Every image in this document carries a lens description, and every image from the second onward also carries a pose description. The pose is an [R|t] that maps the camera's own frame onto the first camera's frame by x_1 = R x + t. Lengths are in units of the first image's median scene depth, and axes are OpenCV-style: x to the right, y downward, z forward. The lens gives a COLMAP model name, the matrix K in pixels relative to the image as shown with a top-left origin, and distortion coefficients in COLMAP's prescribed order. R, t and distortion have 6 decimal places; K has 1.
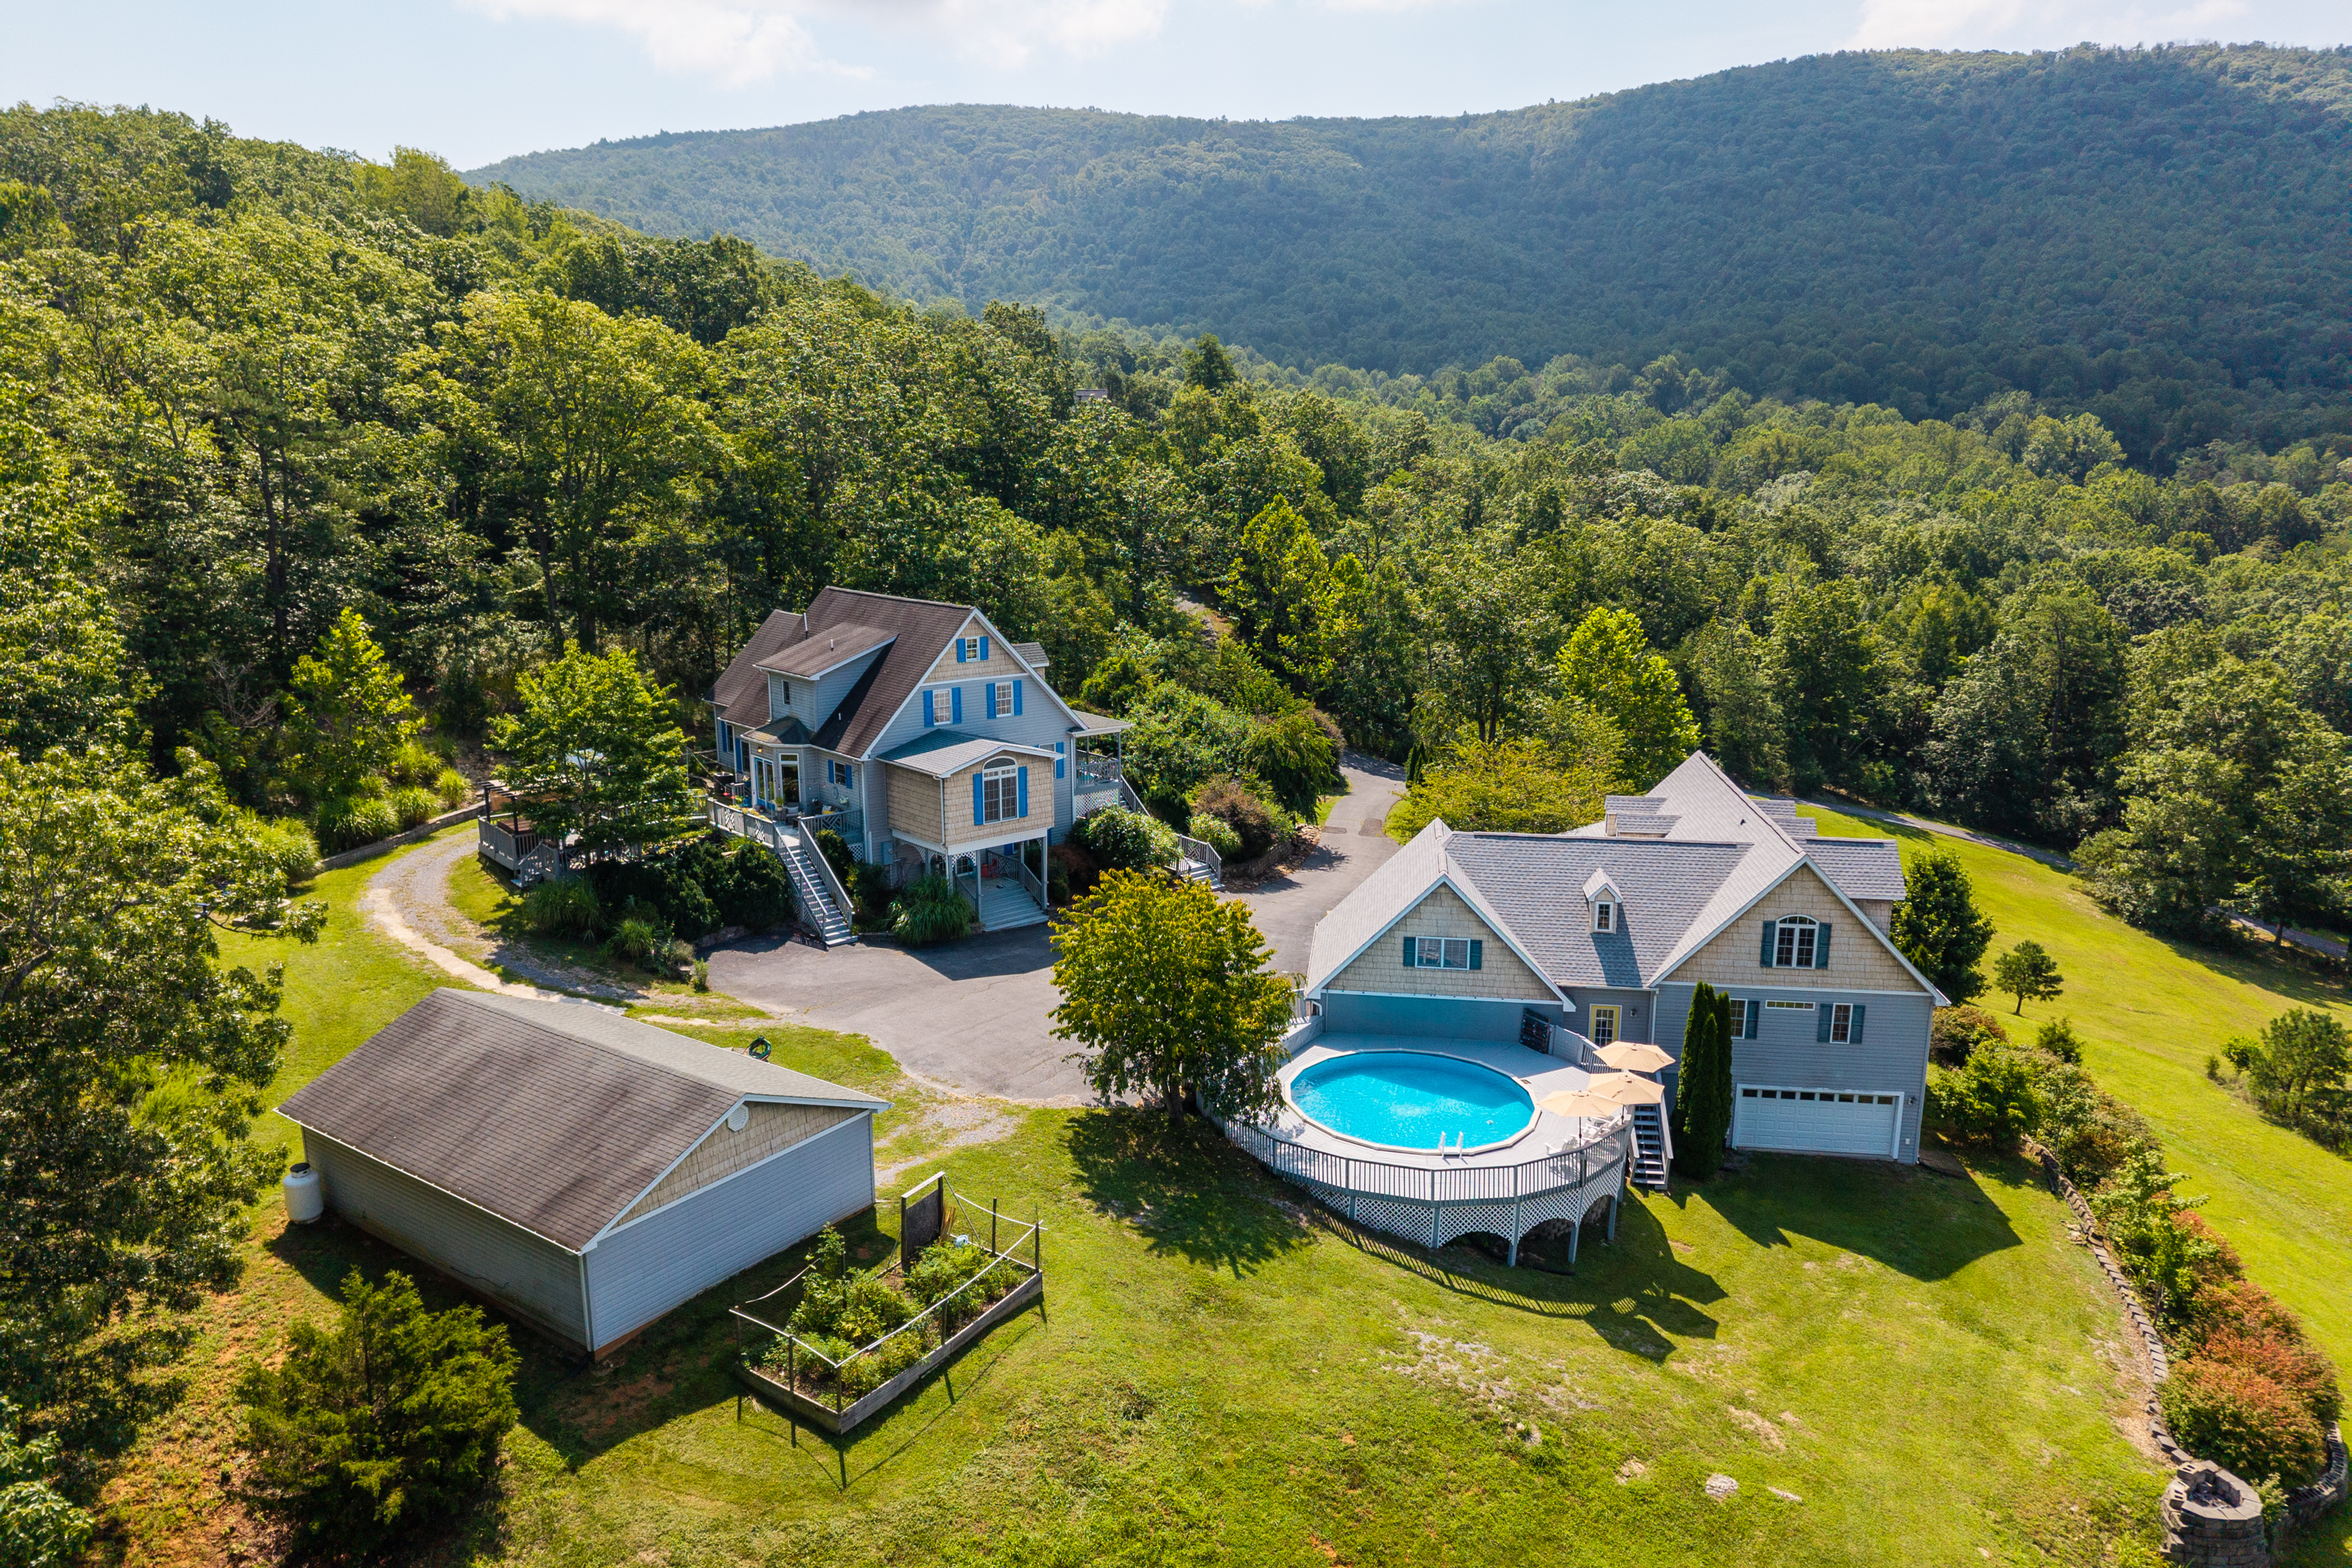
lens RADIAL K [[1555.1, 0, 1188.0], [0, 1555.1, 789.4], [0, 0, 1]] dist [0.067794, -0.037421]
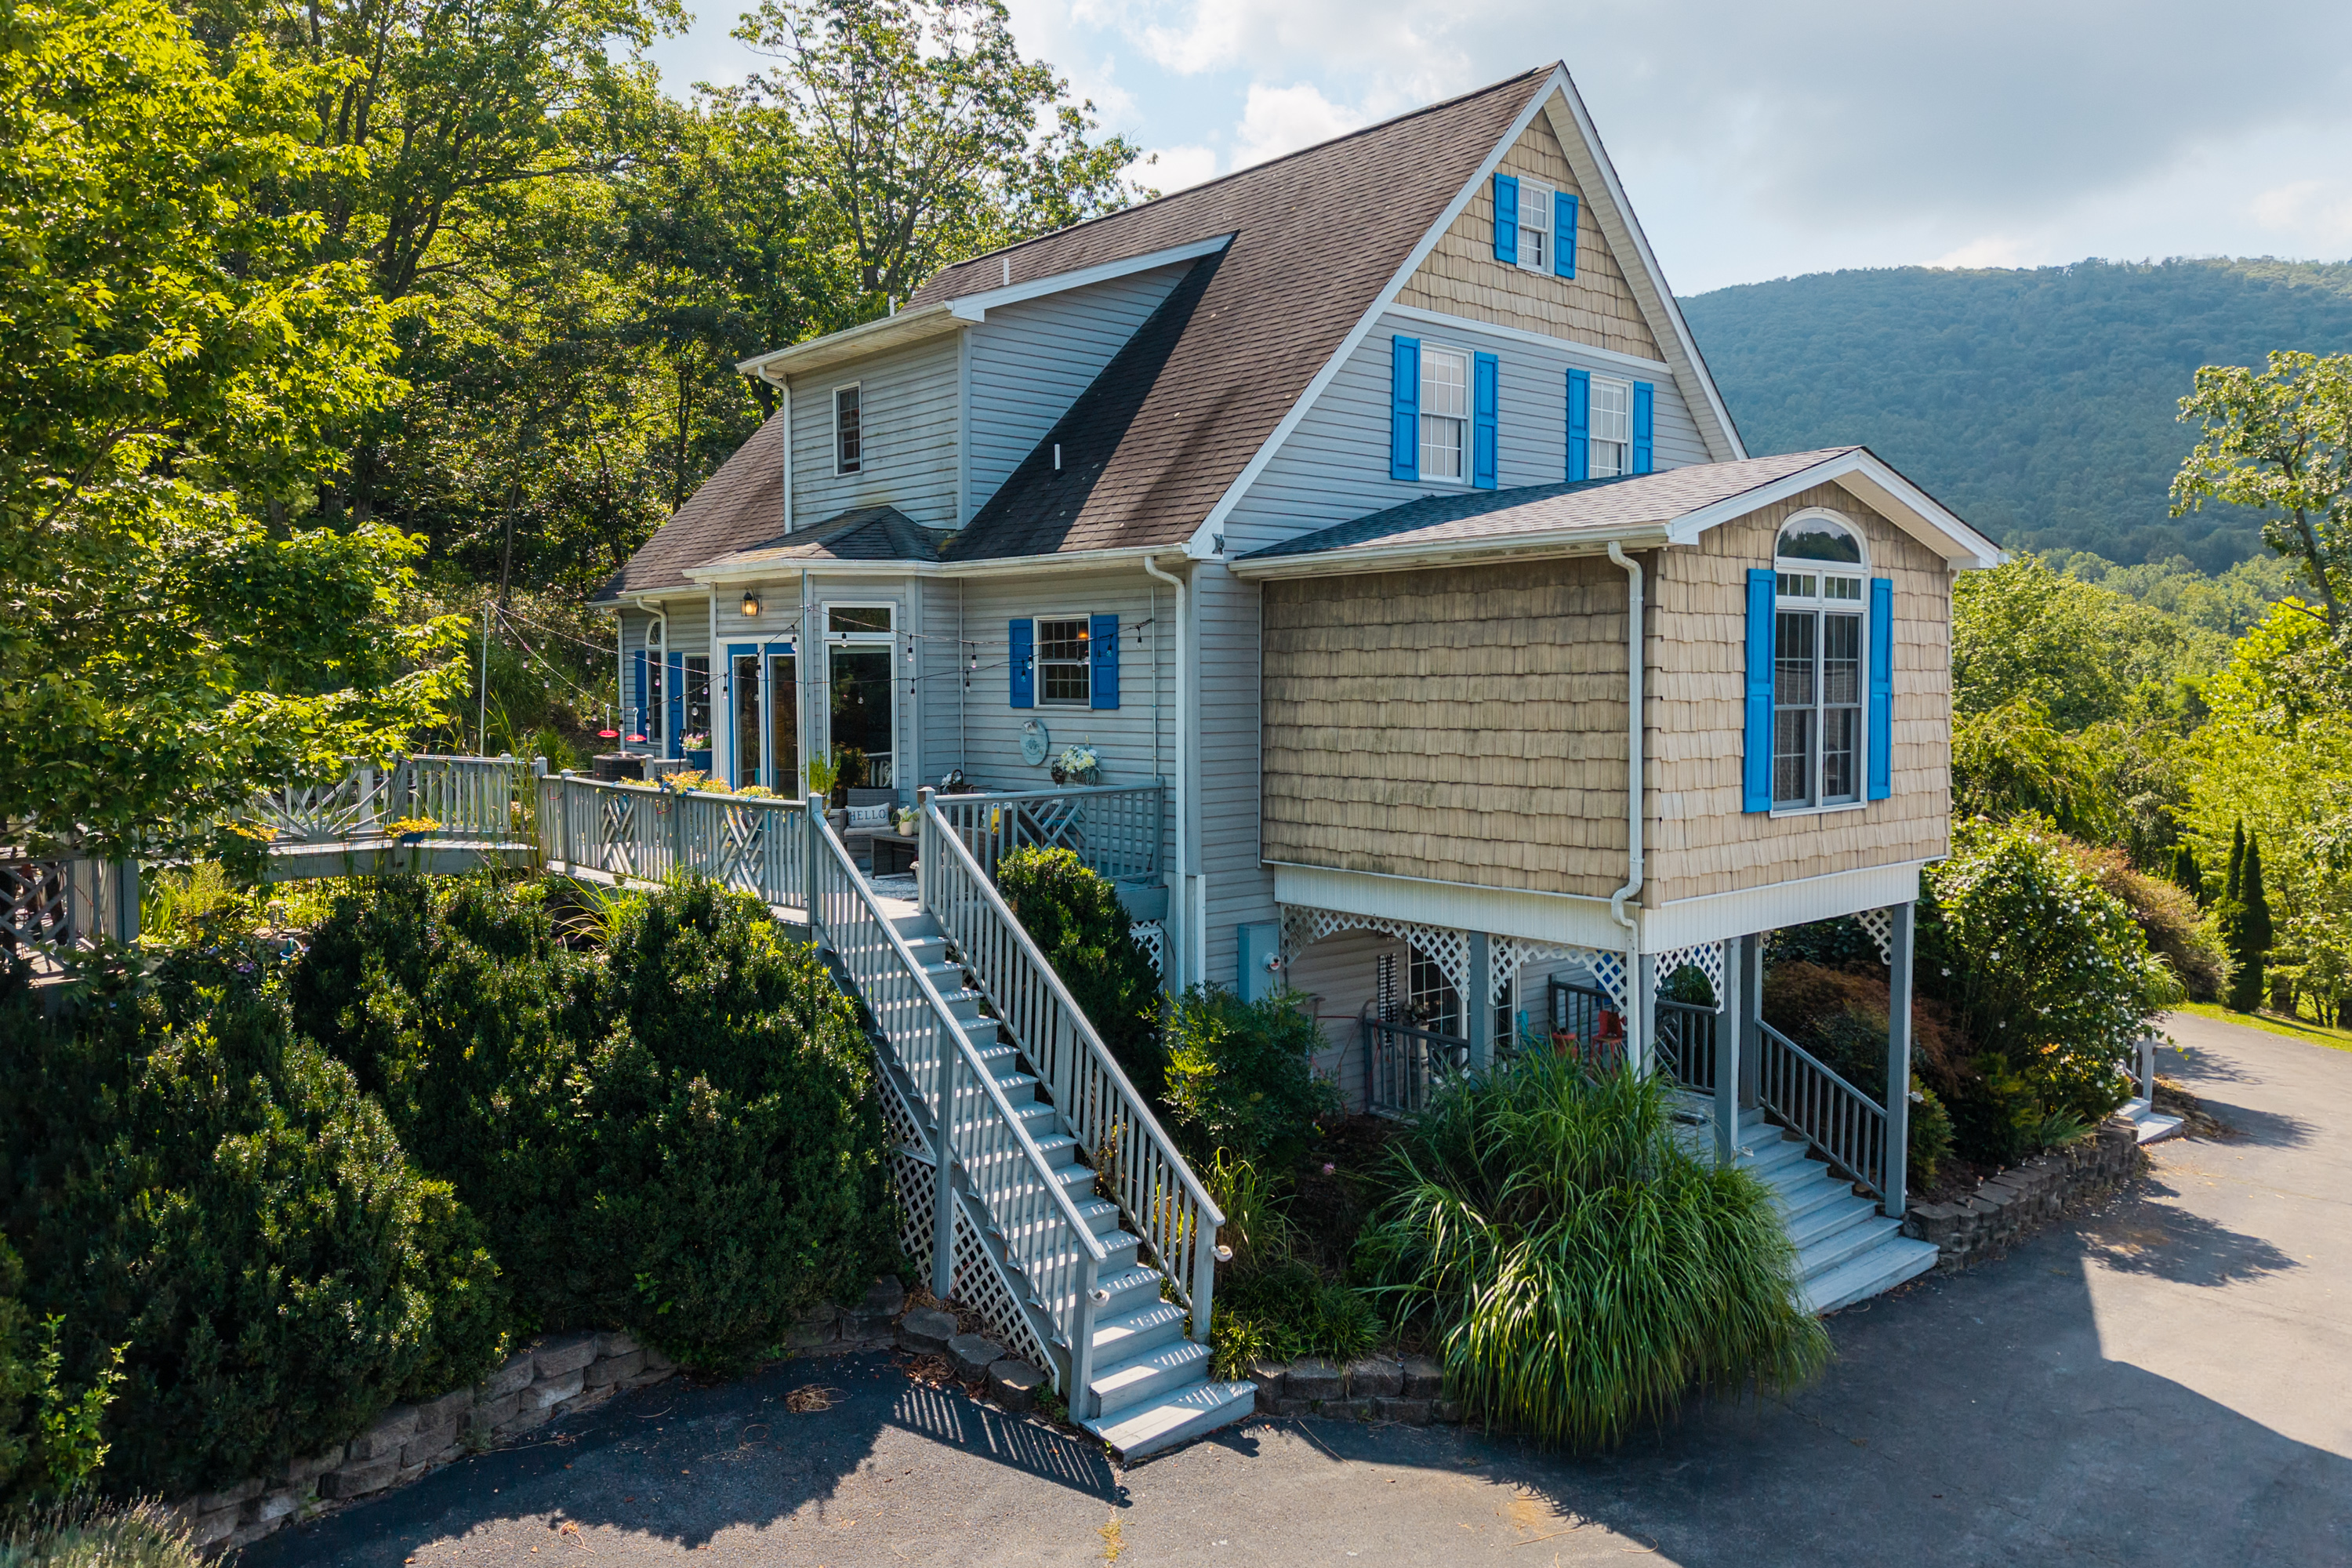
lens RADIAL K [[1637.9, 0, 1169.8], [0, 1637.9, 730.3], [0, 0, 1]] dist [0.054824, -0.065287]
pose [[0.999965, -0.007106, -0.004321, -0.200657], [0.006218, 0.983832, -0.178983, 0.048190], [0.005523, 0.178950, 0.983843, 0.724562]]
